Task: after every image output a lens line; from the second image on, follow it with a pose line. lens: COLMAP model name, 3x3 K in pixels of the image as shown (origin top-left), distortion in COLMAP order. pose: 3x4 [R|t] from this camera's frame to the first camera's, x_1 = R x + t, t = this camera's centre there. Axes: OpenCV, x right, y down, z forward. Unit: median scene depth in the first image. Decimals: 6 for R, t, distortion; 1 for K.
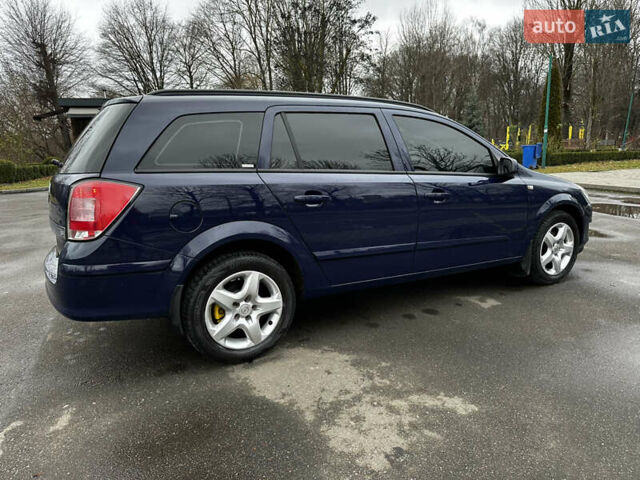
lens RADIAL K [[459.4, 0, 320.0], [0, 459.4, 240.0], [0, 0, 1]] dist [0.053622, -0.071692]
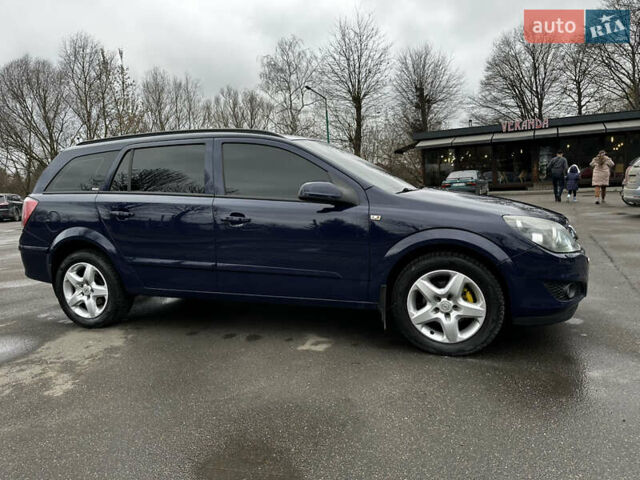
lens RADIAL K [[459.4, 0, 320.0], [0, 459.4, 240.0], [0, 0, 1]] dist [0.053622, -0.071692]
pose [[0.662556, 0.081098, -0.744609, 0.165590], [-0.120086, 0.992763, 0.001272, -0.010981], [0.739323, 0.088574, 0.667499, 0.068921]]
